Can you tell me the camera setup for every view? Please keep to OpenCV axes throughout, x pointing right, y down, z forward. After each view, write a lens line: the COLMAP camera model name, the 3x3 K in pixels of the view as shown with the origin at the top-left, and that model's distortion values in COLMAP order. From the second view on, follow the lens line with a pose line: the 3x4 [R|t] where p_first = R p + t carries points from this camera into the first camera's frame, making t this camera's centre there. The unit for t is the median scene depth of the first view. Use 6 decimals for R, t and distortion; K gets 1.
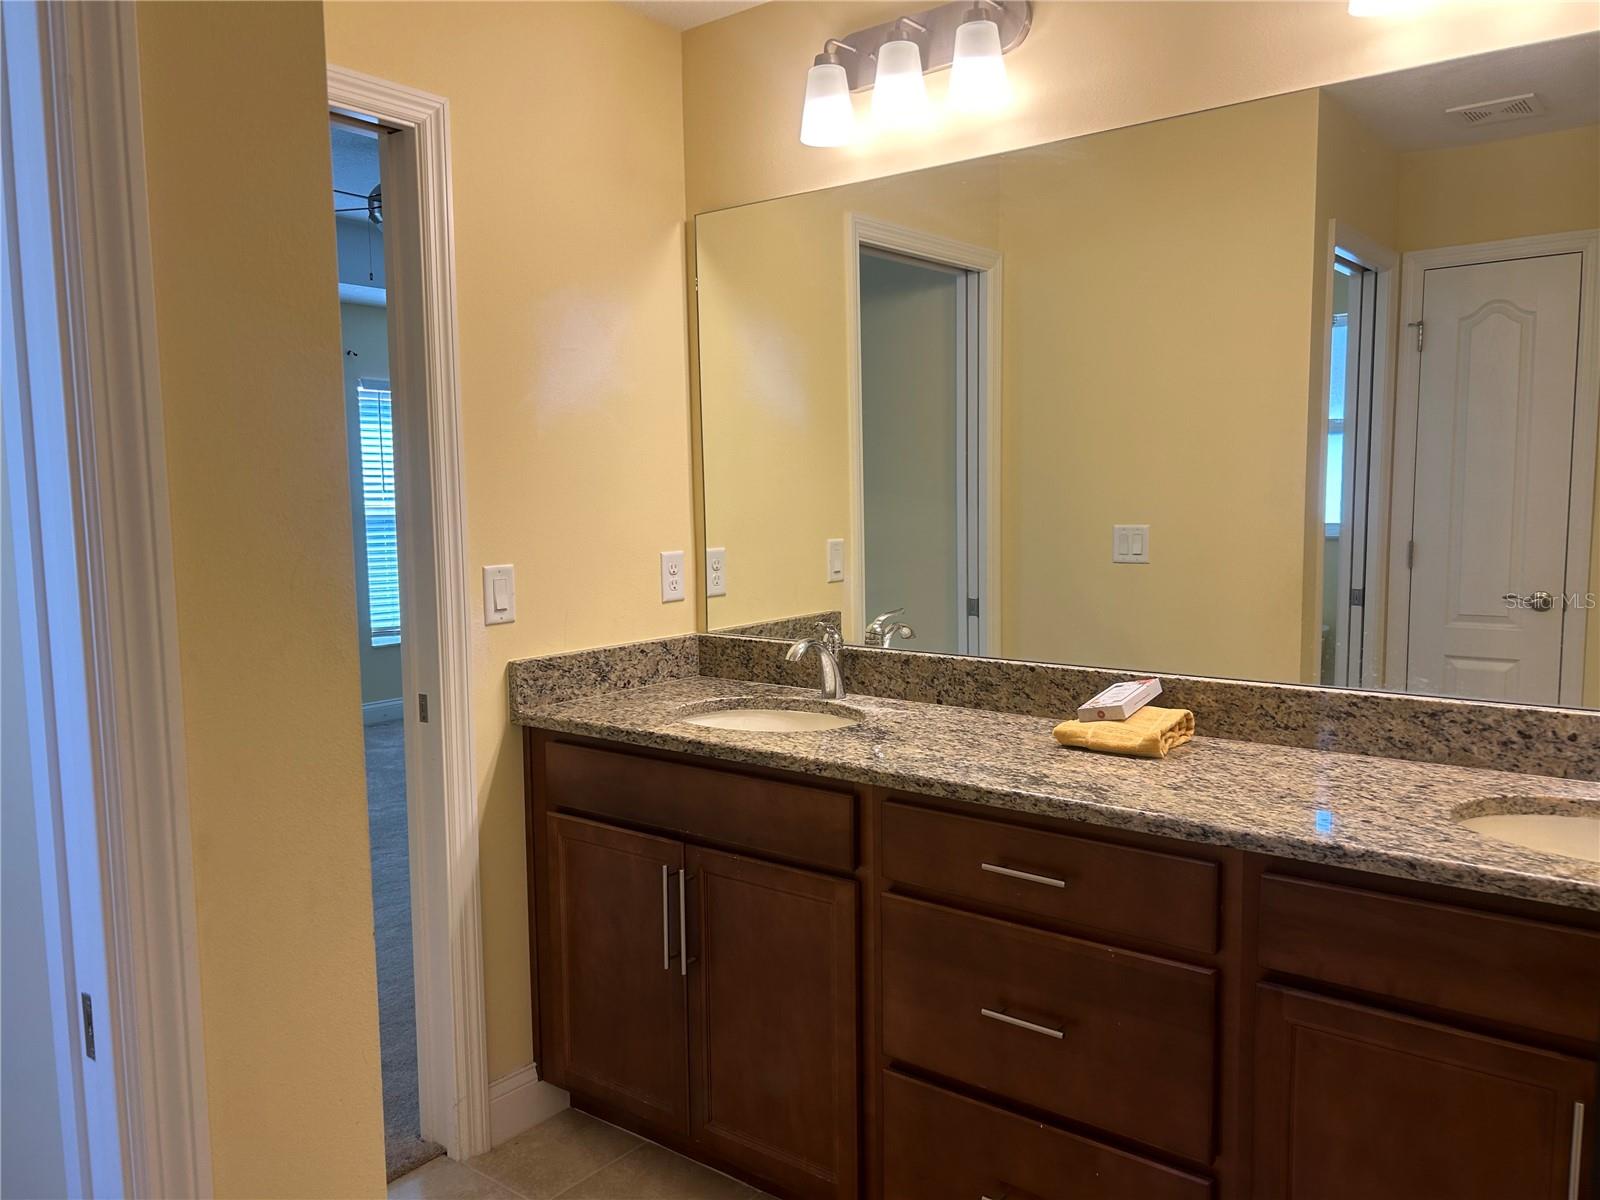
lens RADIAL K [[1204.4, 0, 802.1], [0, 1204.4, 602.0], [0, 0, 1]] dist [0.052942, -0.060389]
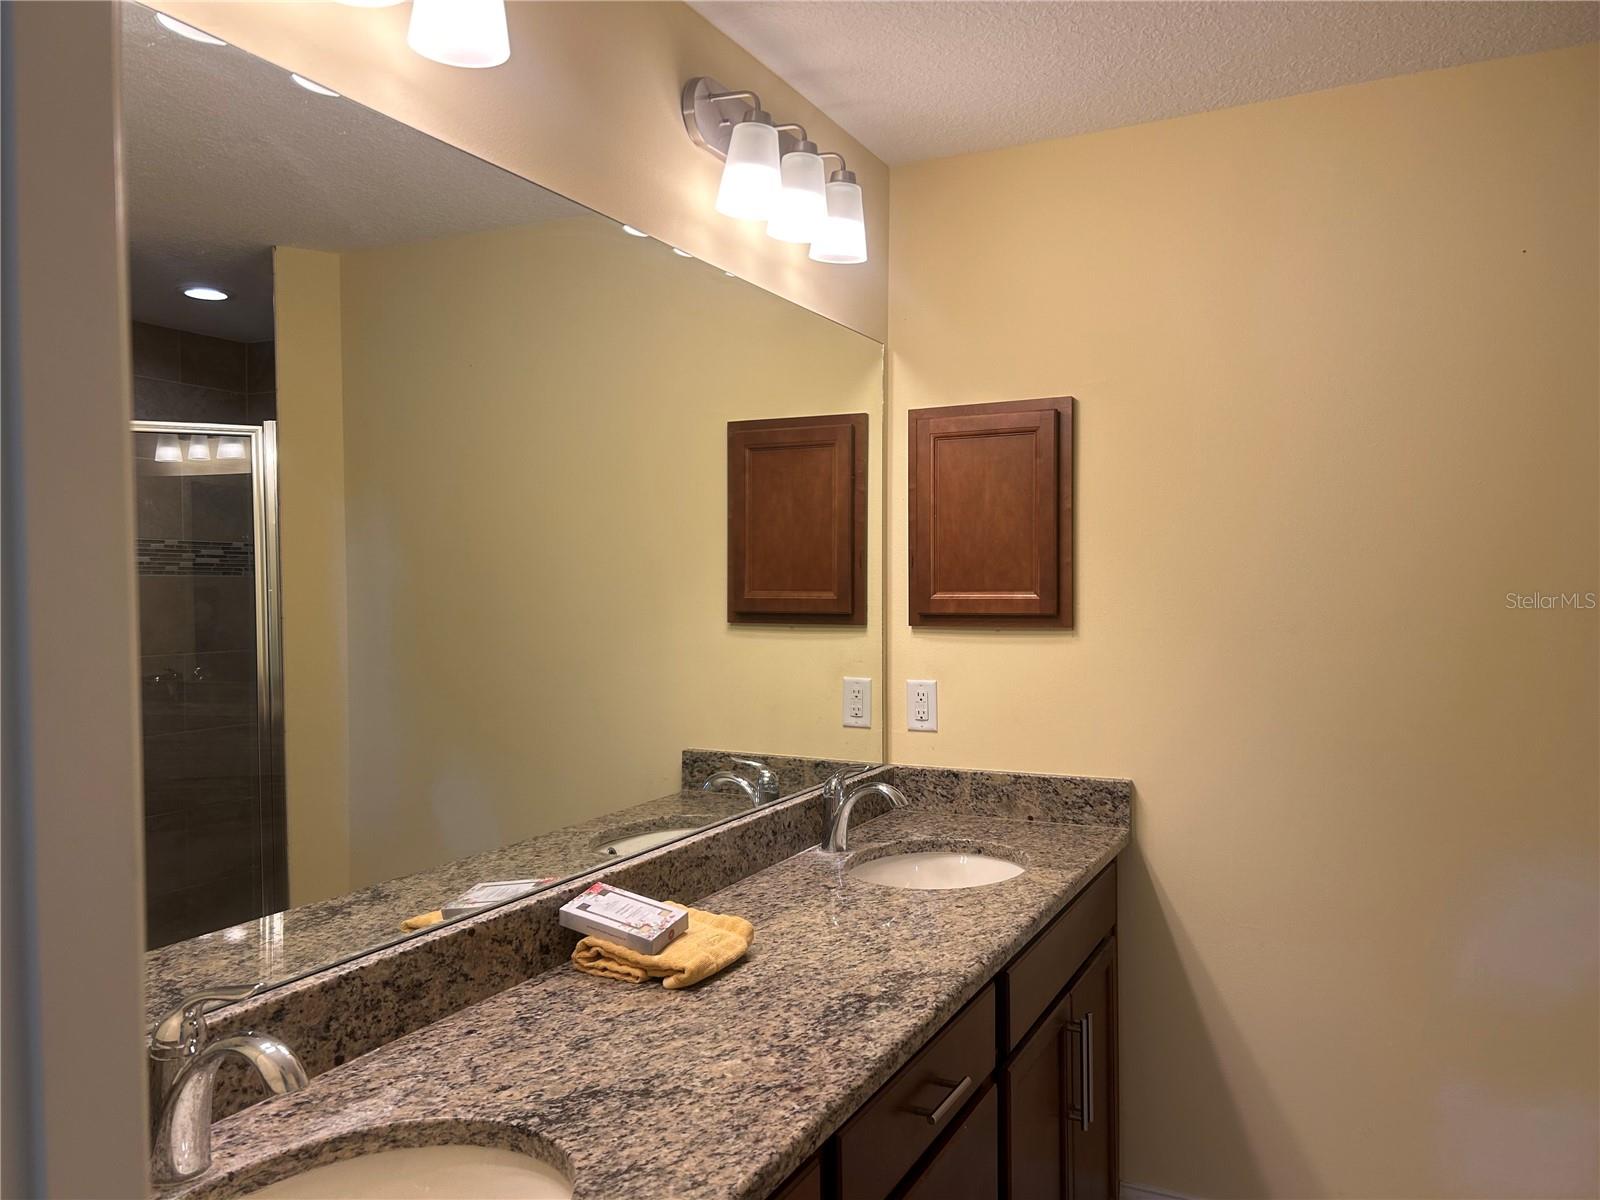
lens RADIAL K [[1204.4, 0, 809.0], [0, 1204.4, 630.8], [0, 0, 1]] dist [0.052942, -0.060389]
pose [[-0.214807, -0.025267, 0.976330, -0.547310], [0.097613, 0.994104, 0.047203, -0.134863], [-0.971766, 0.105442, -0.211074, 1.081534]]
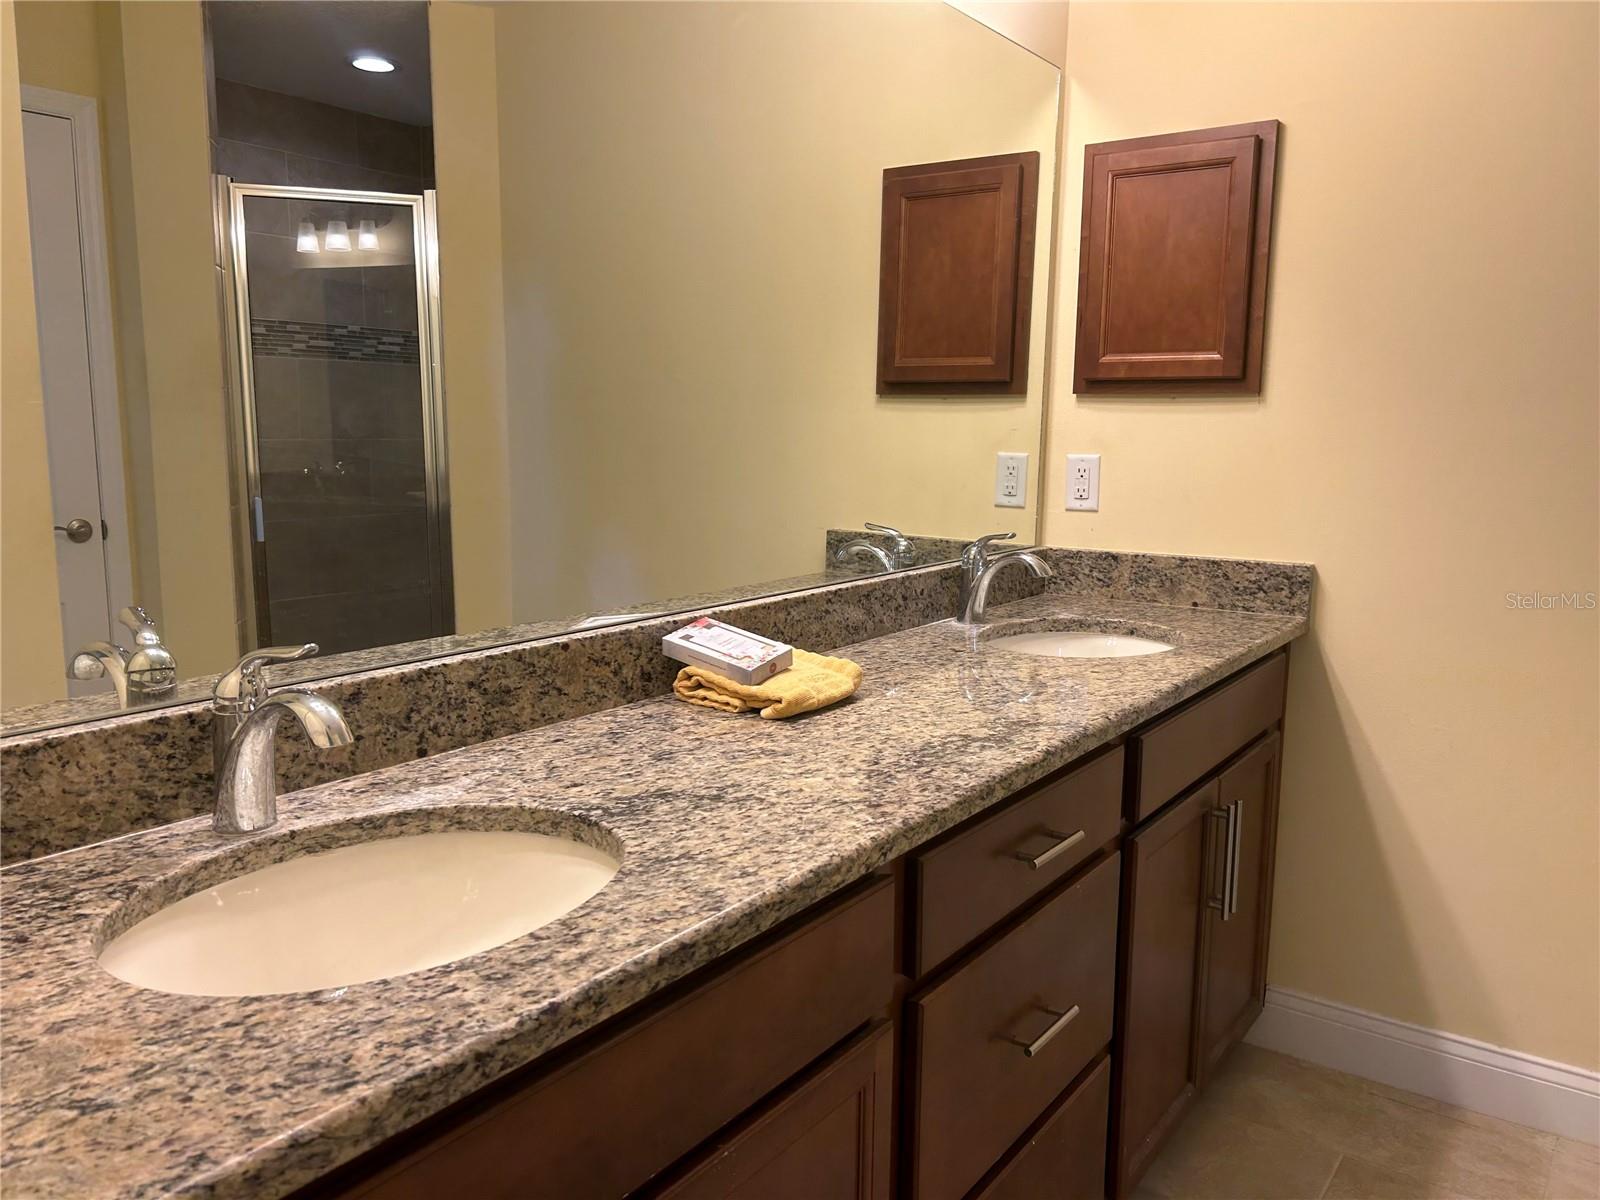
lens RADIAL K [[1204.4, 0, 802.3], [0, 1204.4, 632.7], [0, 0, 1]] dist [0.052942, -0.060389]
pose [[-0.051749, -0.161778, 0.985469, -0.497771], [0.083239, 0.982659, 0.165688, -0.052365], [-0.995185, 0.090604, -0.037386, 1.029916]]
